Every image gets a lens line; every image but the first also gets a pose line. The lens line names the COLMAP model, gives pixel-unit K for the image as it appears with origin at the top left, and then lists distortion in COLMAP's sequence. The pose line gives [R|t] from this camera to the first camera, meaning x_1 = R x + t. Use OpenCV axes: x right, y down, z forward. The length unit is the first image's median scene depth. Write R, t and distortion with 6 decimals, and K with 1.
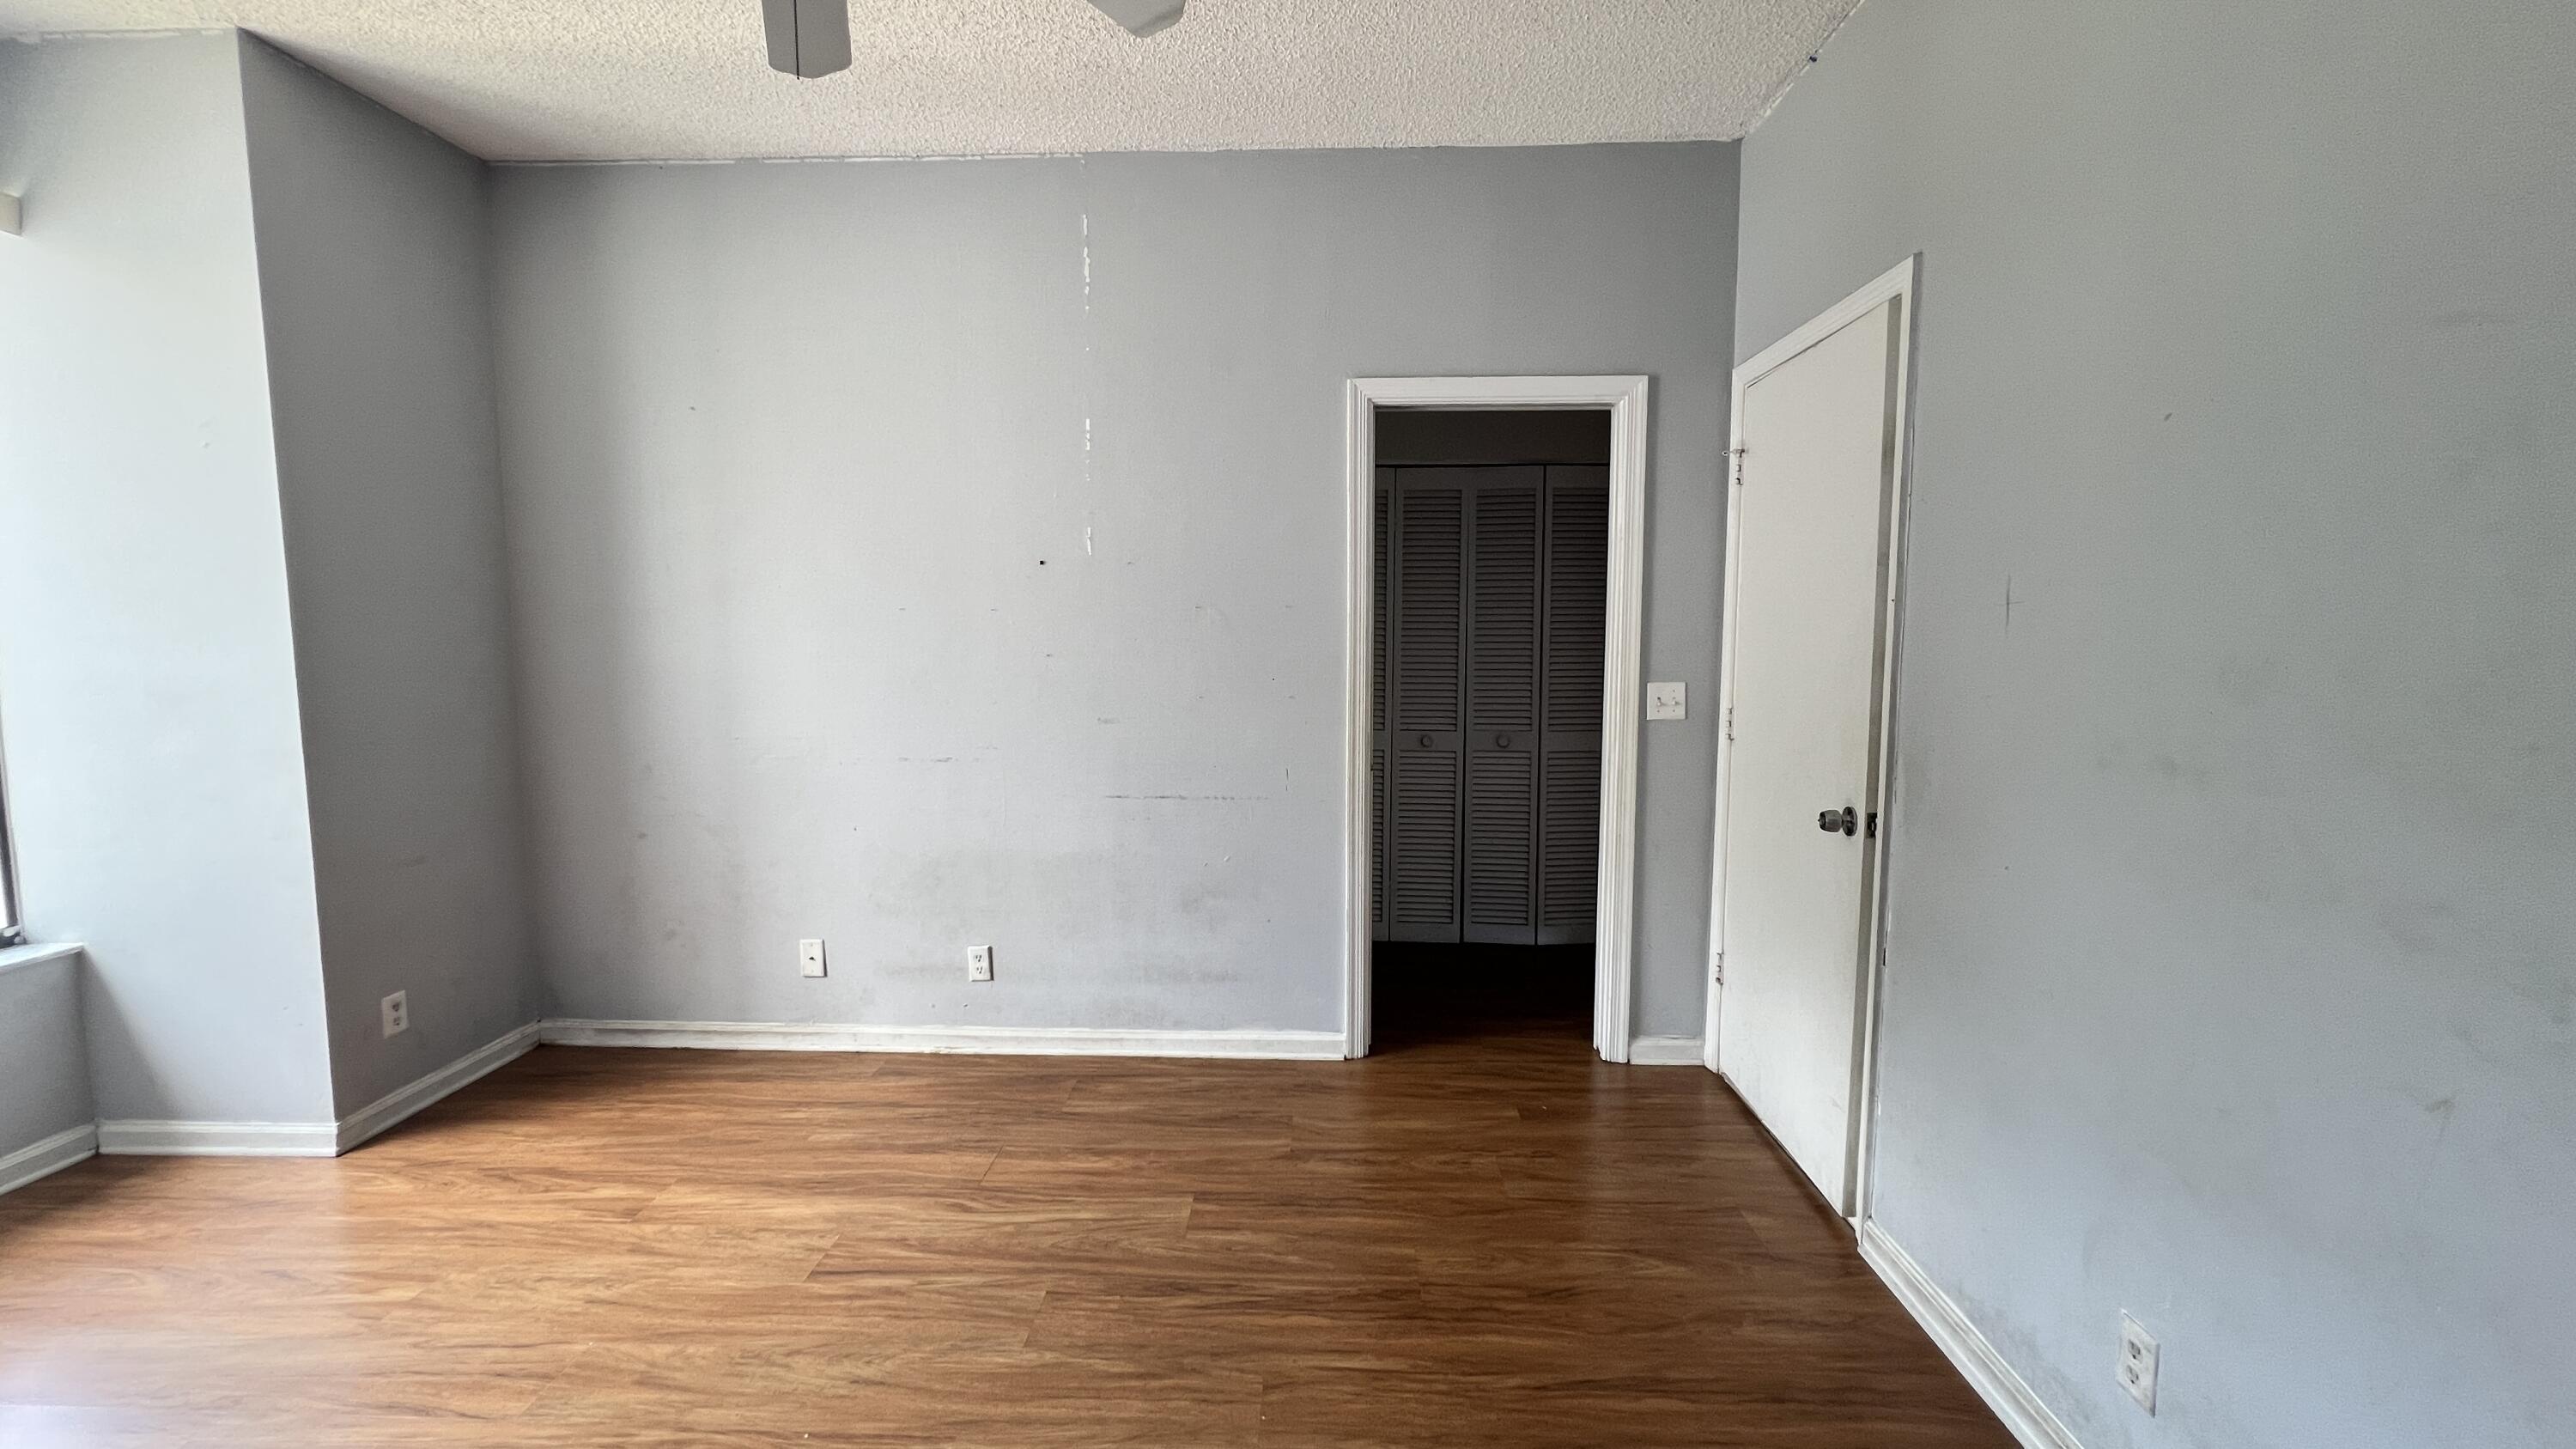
lens RADIAL K [[1028.4, 0, 1290.9], [0, 1028.4, 725.6], [0, 0, 1]] dist [0.001233, 0.000356]
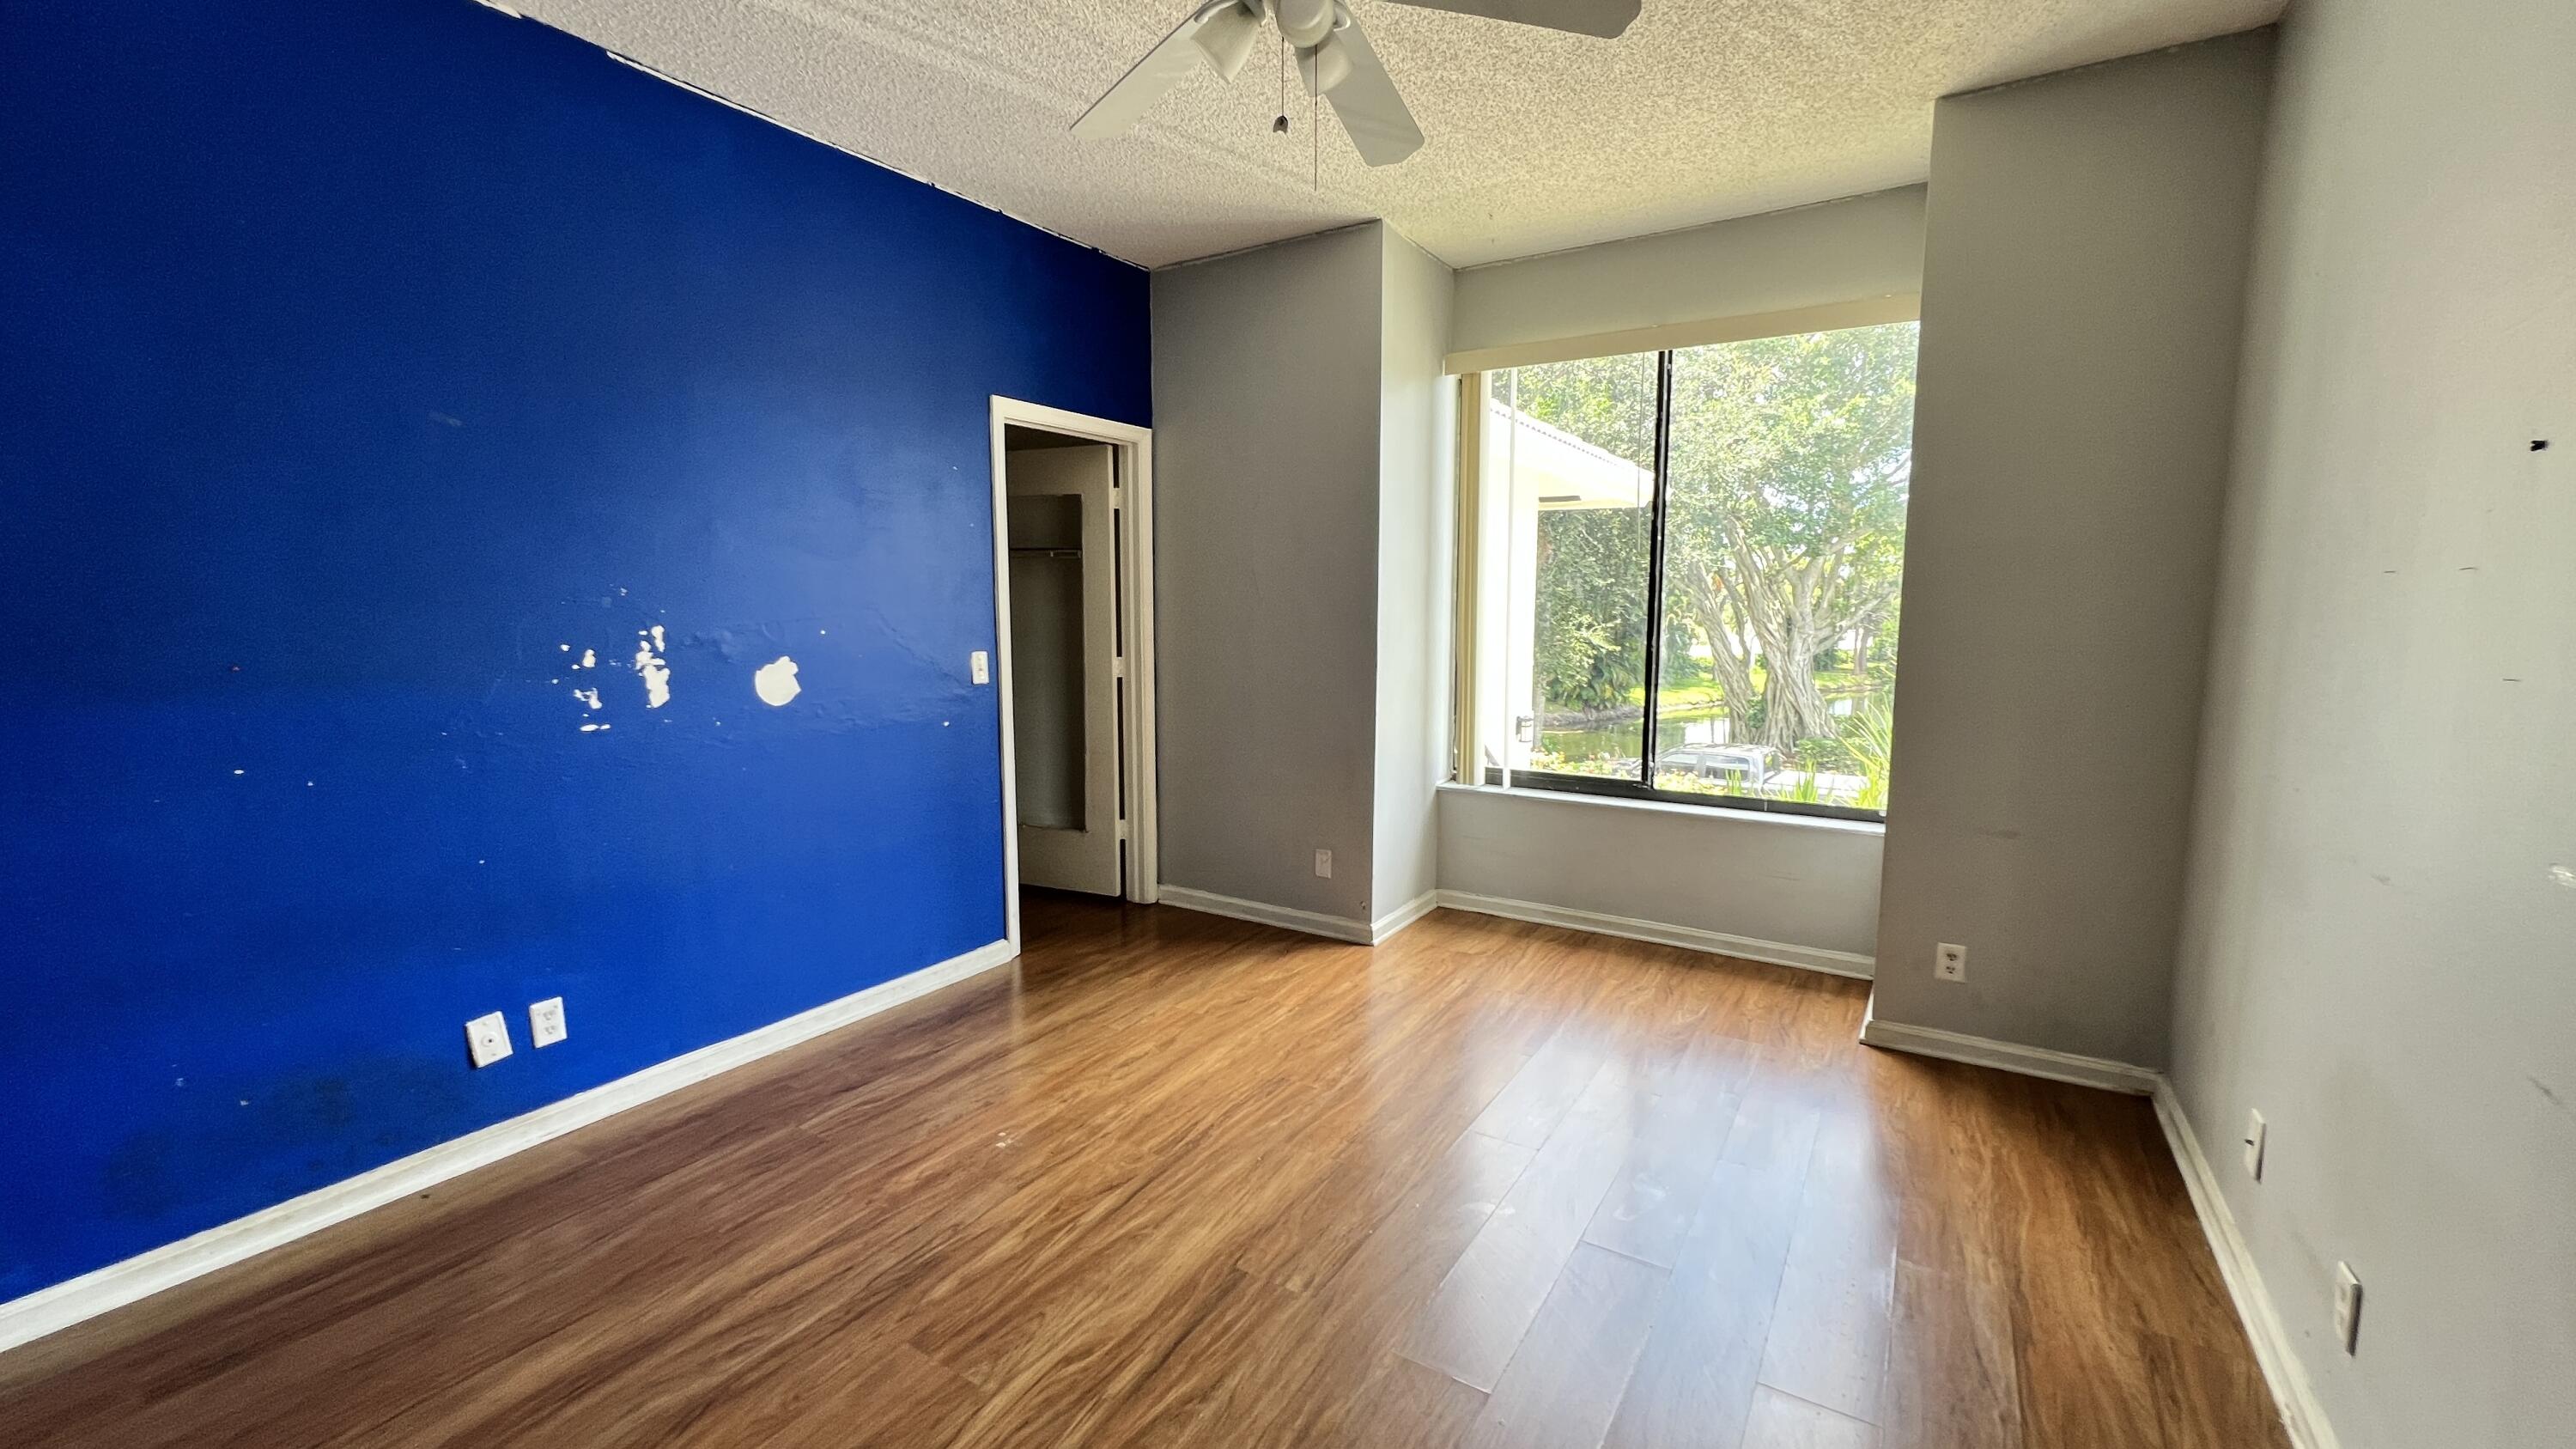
lens RADIAL K [[1028.4, 0, 1284.6], [0, 1028.4, 729.9], [0, 0, 1]] dist [0.001233, 0.000356]
pose [[-0.500352, 0.109031, -0.858930, 0.381252], [-0.085186, 0.981027, 0.174153, -0.088362], [0.861621, 0.160307, -0.481571, 0.870517]]
